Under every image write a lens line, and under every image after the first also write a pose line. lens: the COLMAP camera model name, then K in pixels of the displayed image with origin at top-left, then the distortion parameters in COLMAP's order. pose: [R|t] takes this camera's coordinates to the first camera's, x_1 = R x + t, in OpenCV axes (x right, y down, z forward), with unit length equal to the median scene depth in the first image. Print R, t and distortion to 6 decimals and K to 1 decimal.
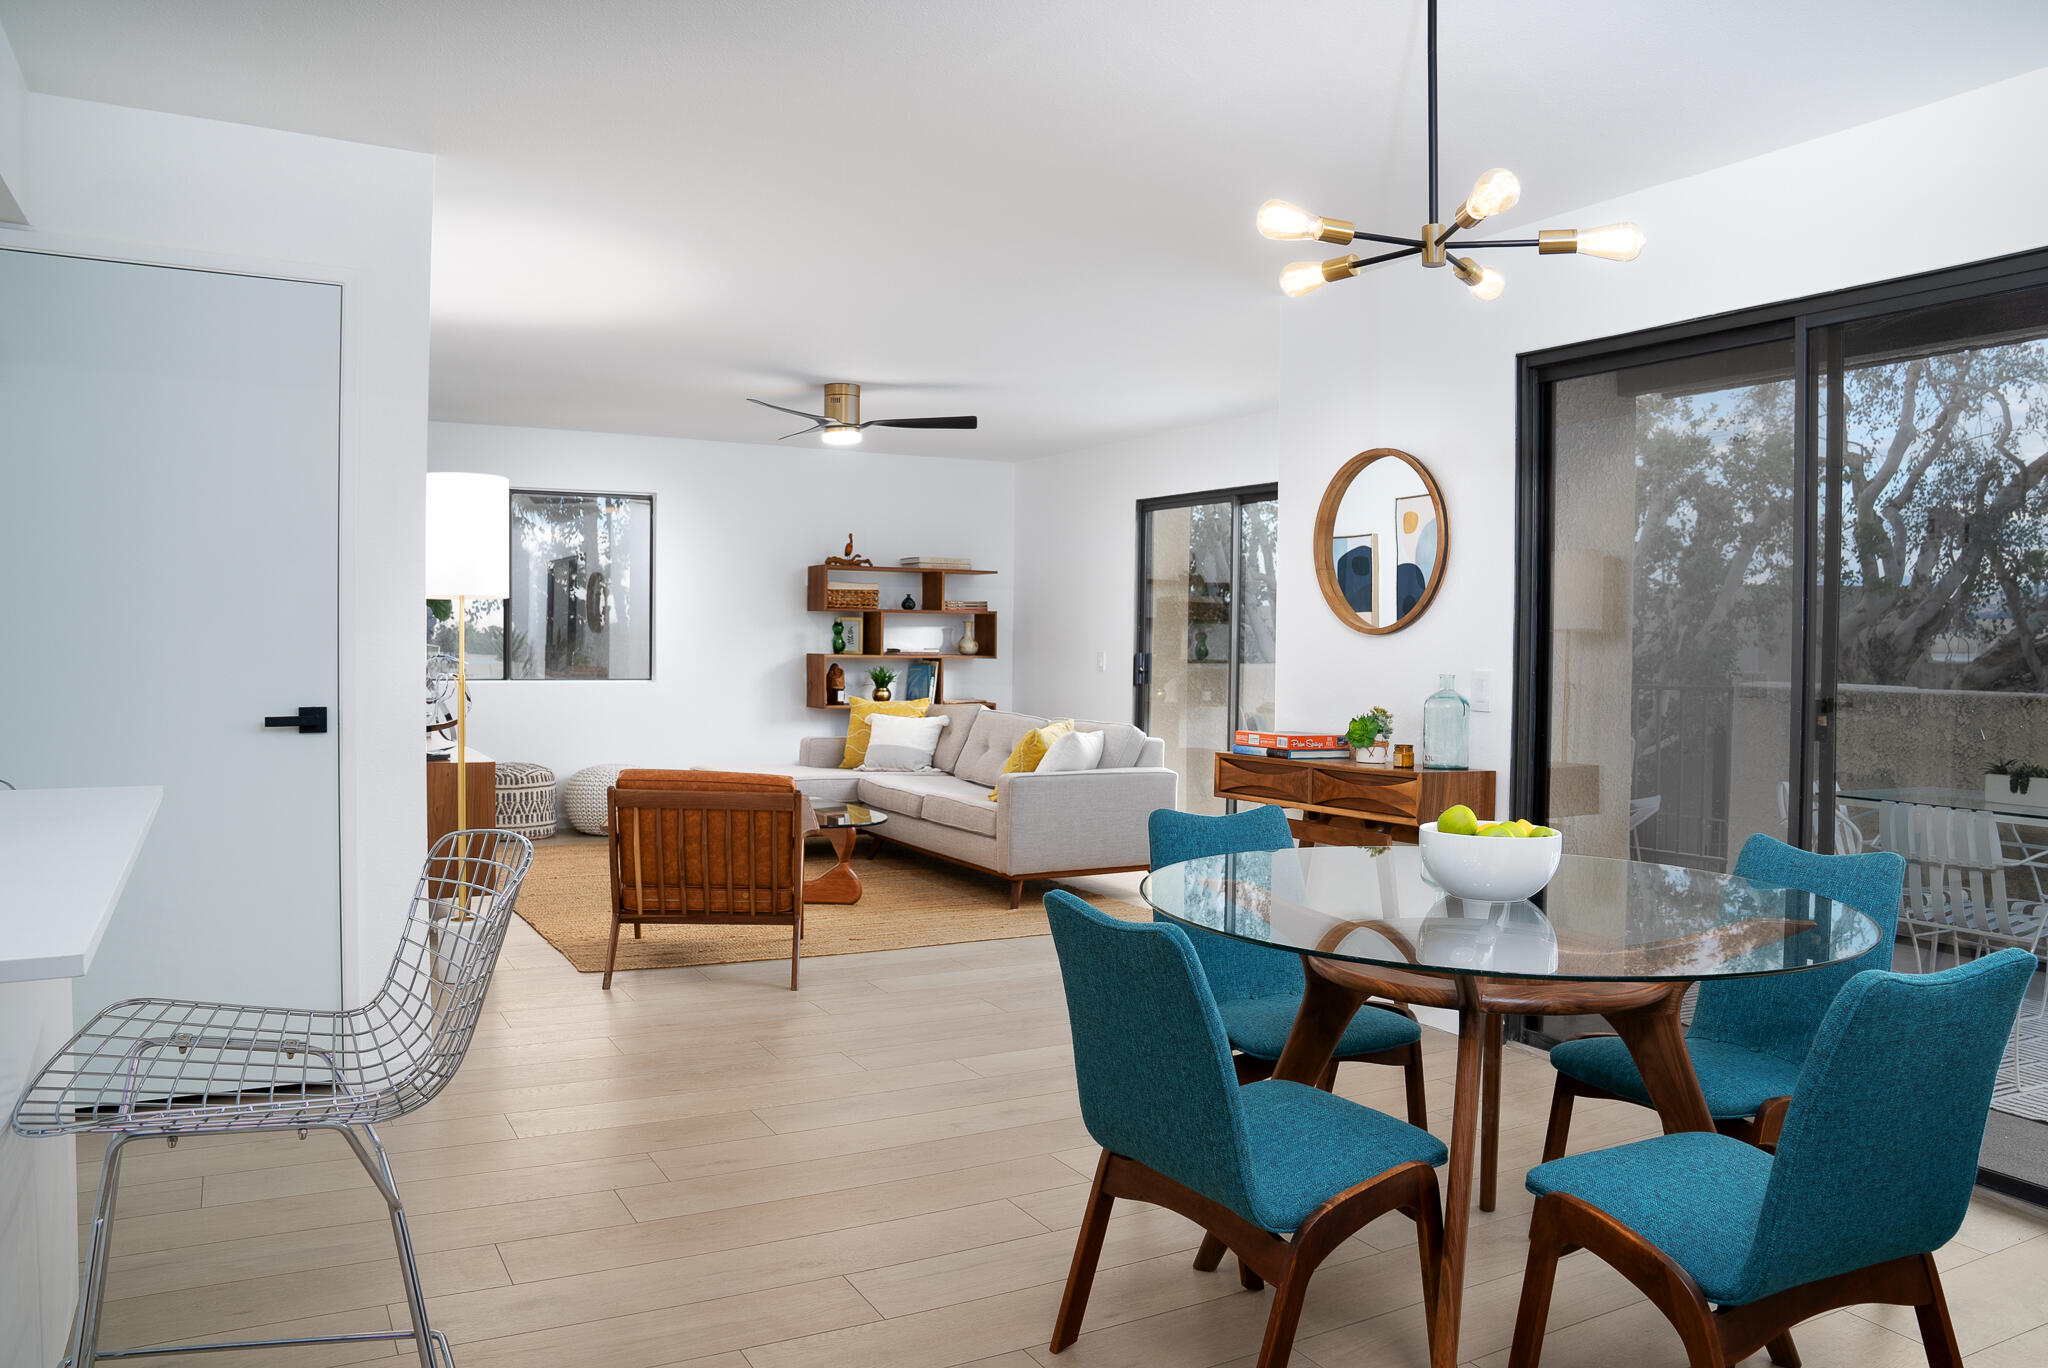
lens RADIAL K [[1445.1, 0, 1026.1], [0, 1445.1, 669.9], [0, 0, 1]] dist [-0.036672, 0.023400]
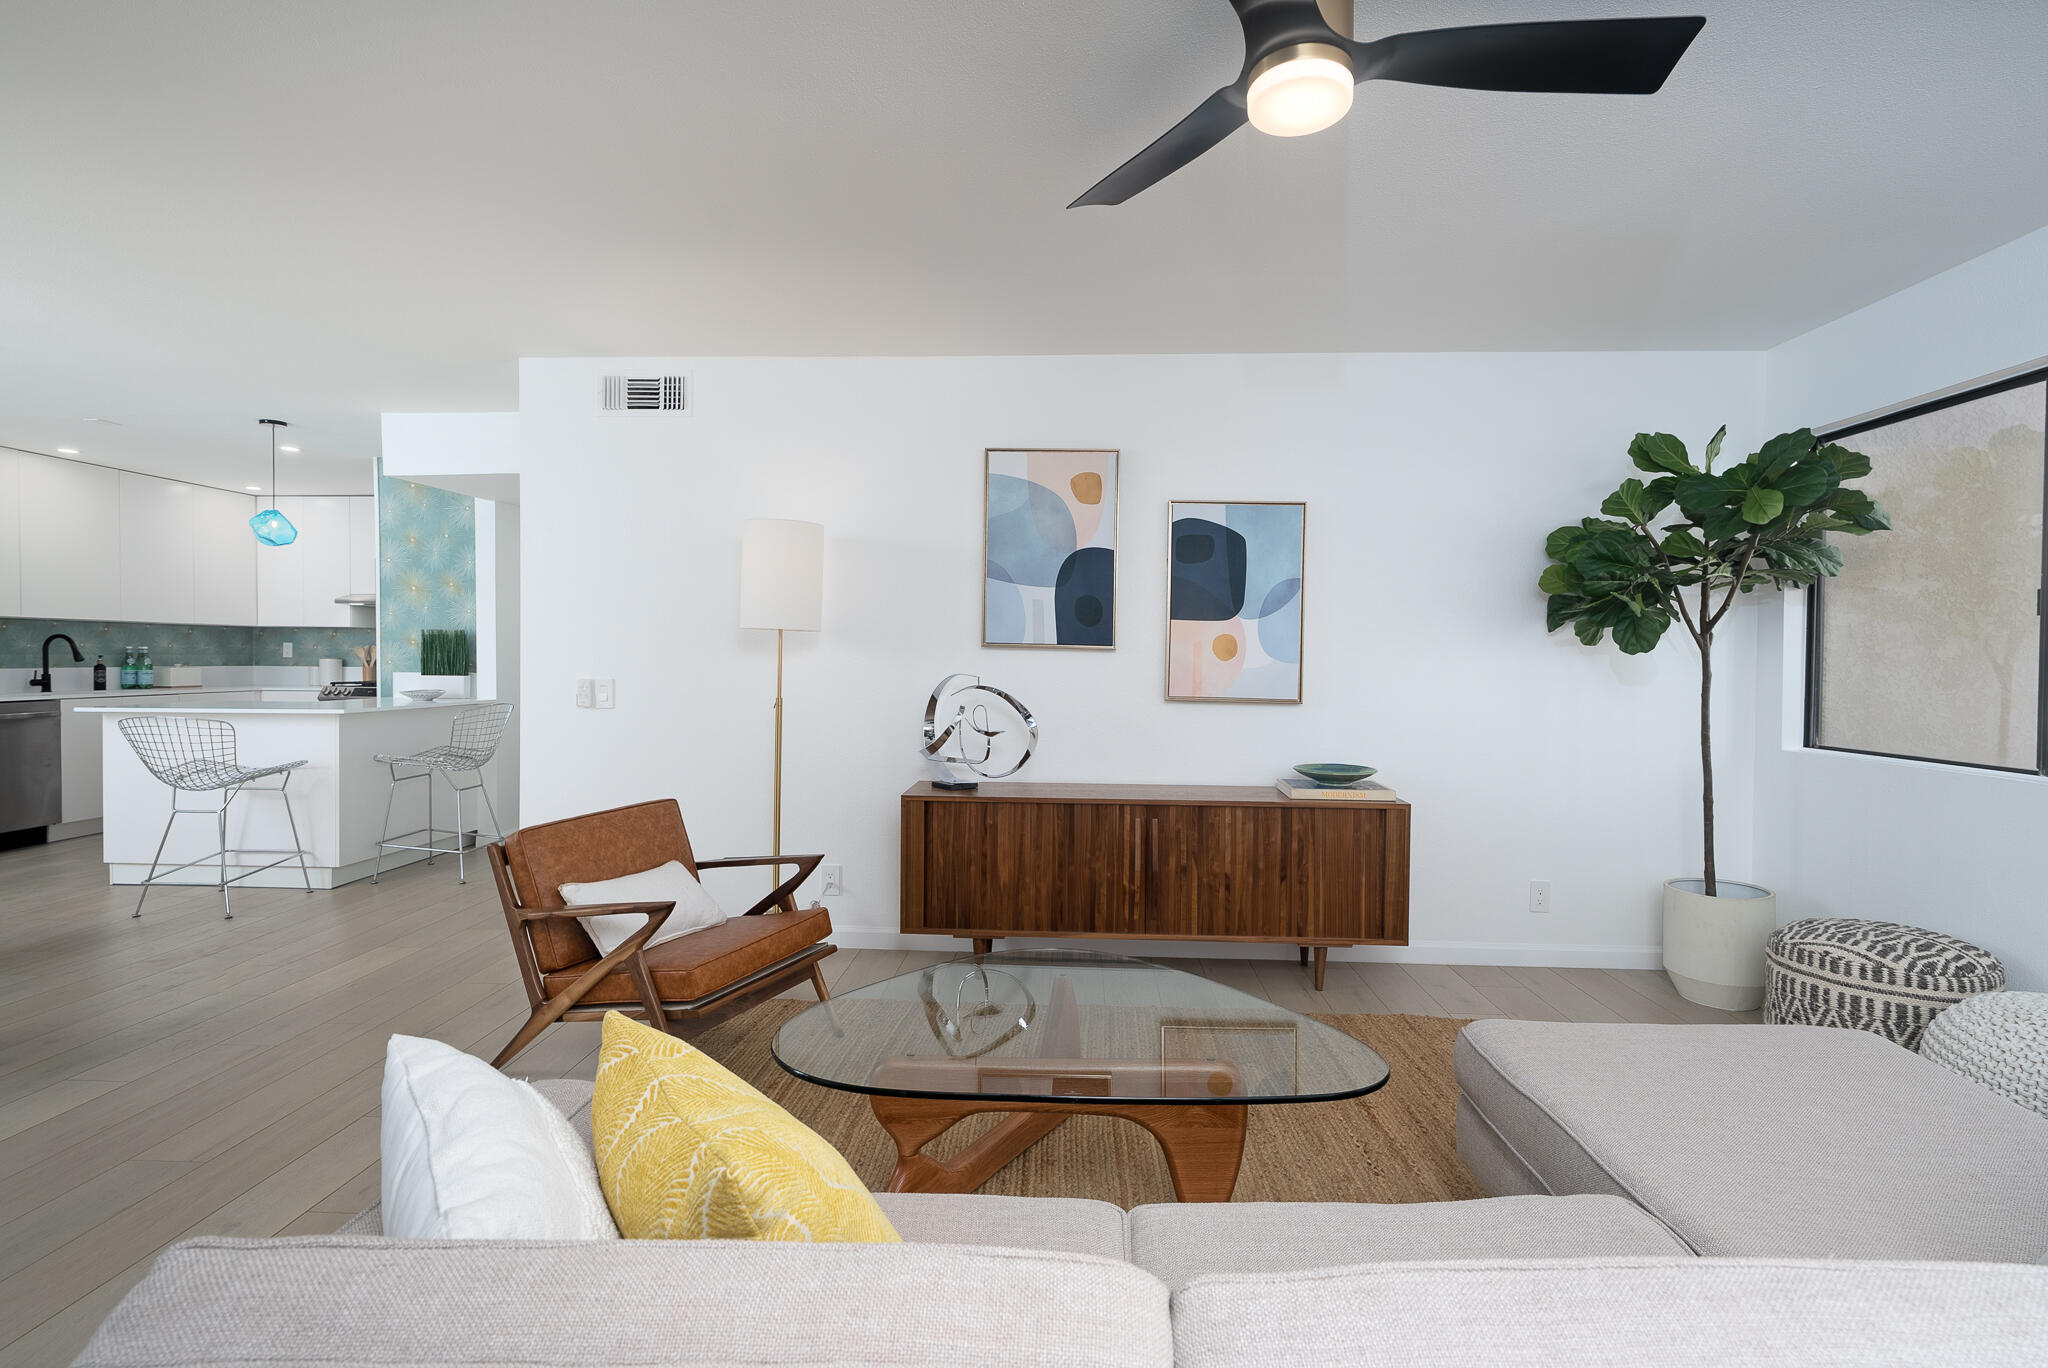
lens RADIAL K [[948.7, 0, 1020.2], [0, 948.7, 686.1], [0, 0, 1]] dist [-0.000472, 0.000923]
pose [[-0.535992, 0.004178, -0.844212, 0.078365], [-0.036403, 0.998943, 0.028056, -0.017706], [0.843438, 0.045769, -0.535274, 0.854007]]
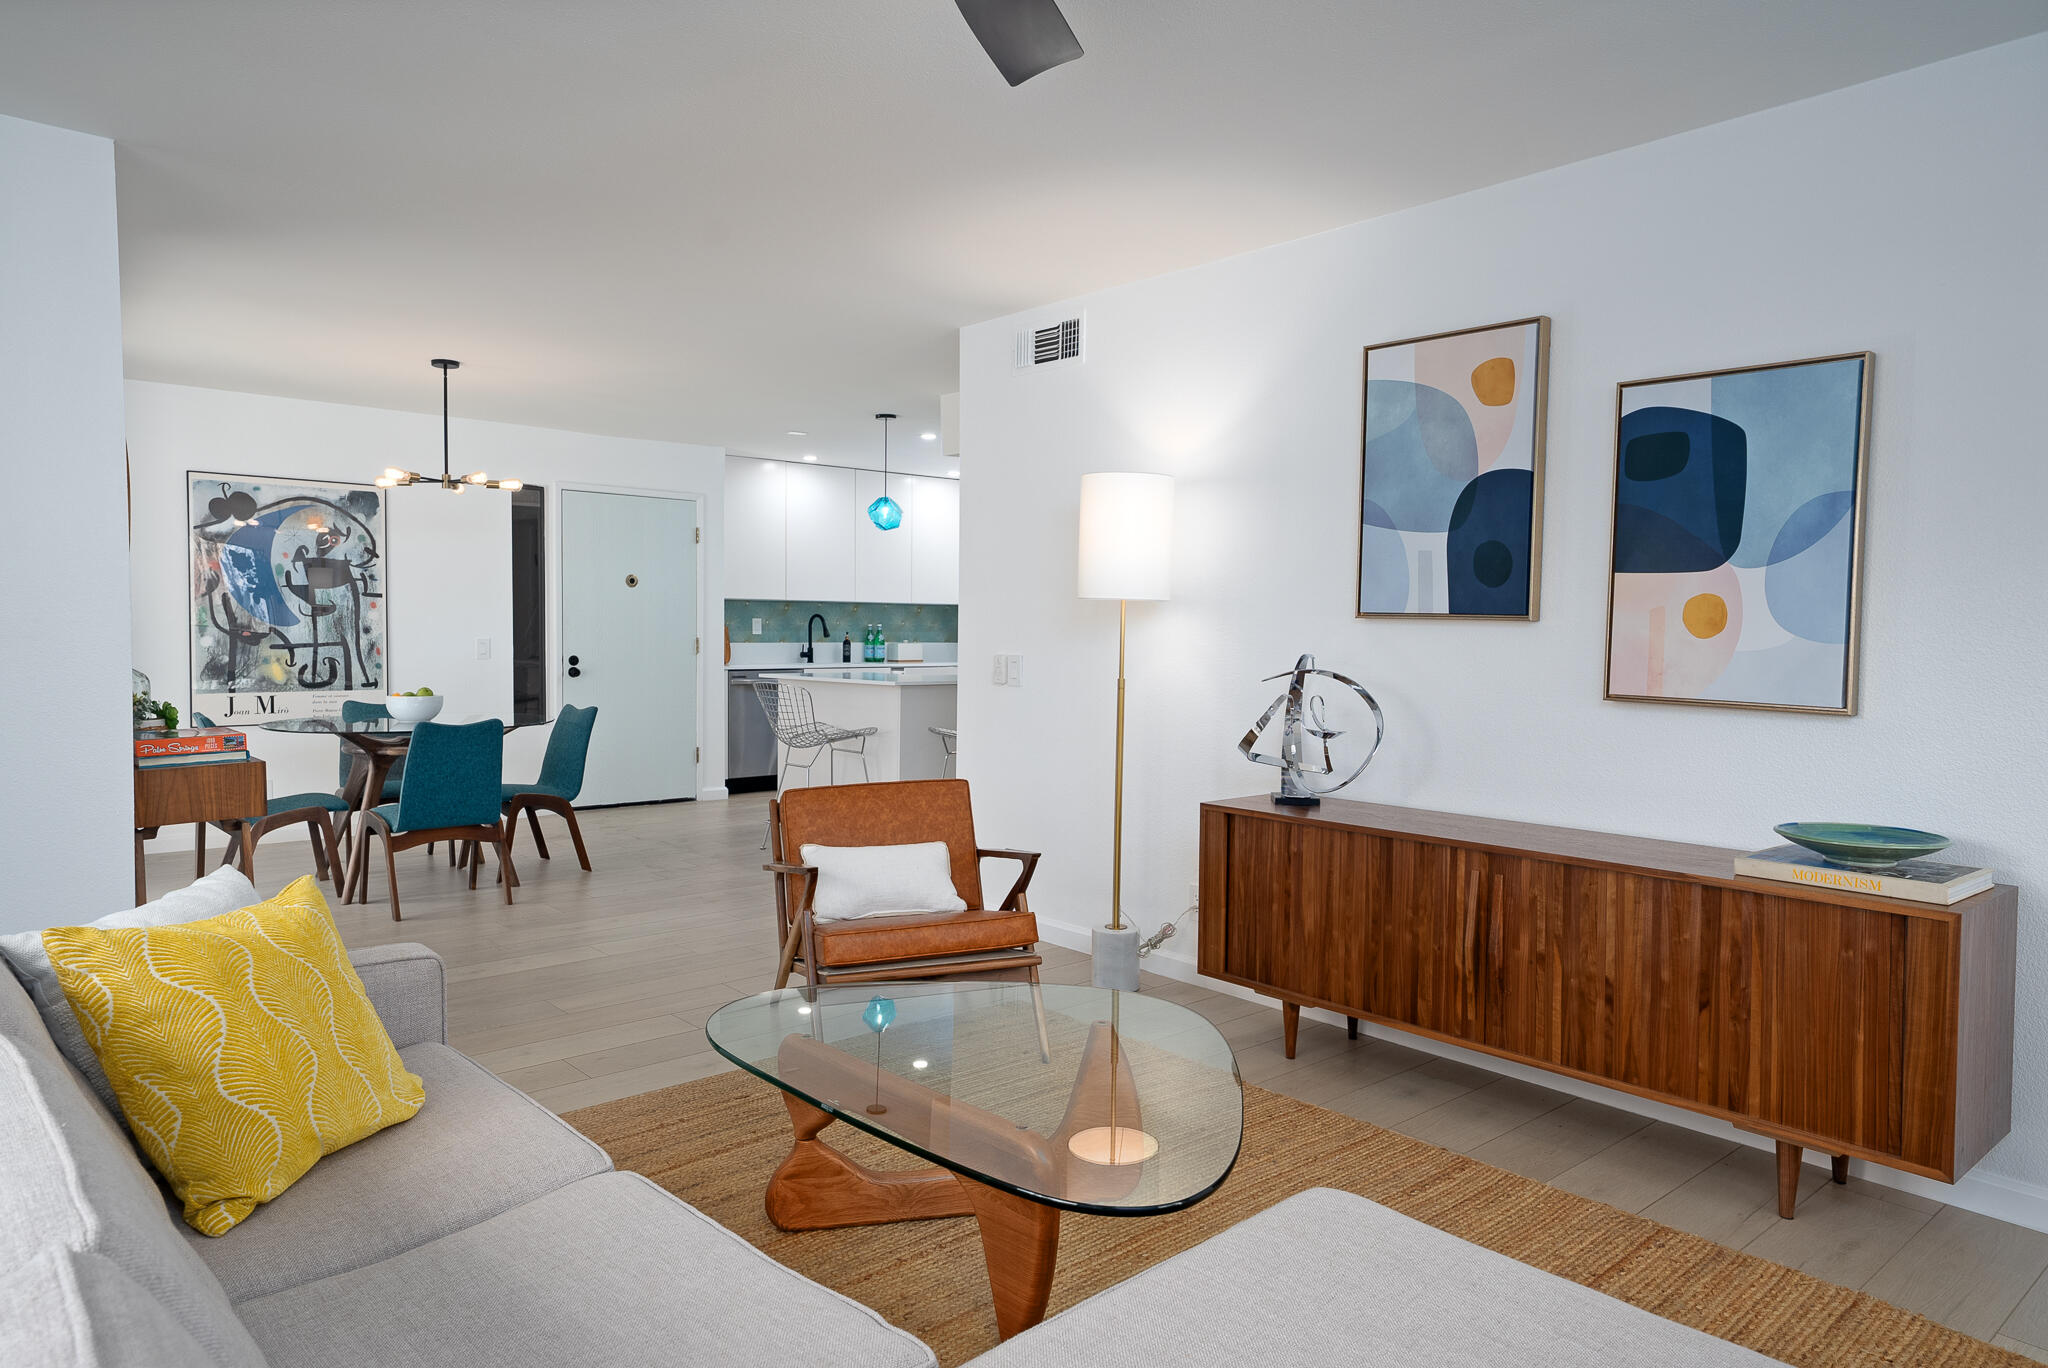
lens RADIAL K [[1278.9, 0, 1011.2], [0, 1278.9, 681.5], [0, 0, 1]] dist [0.026567, 0.000807]
pose [[-0.978833, -0.018533, -0.203819, -0.075953], [-0.031289, 0.997735, 0.059543, -0.023550], [0.202254, 0.064660, -0.977196, 1.005470]]
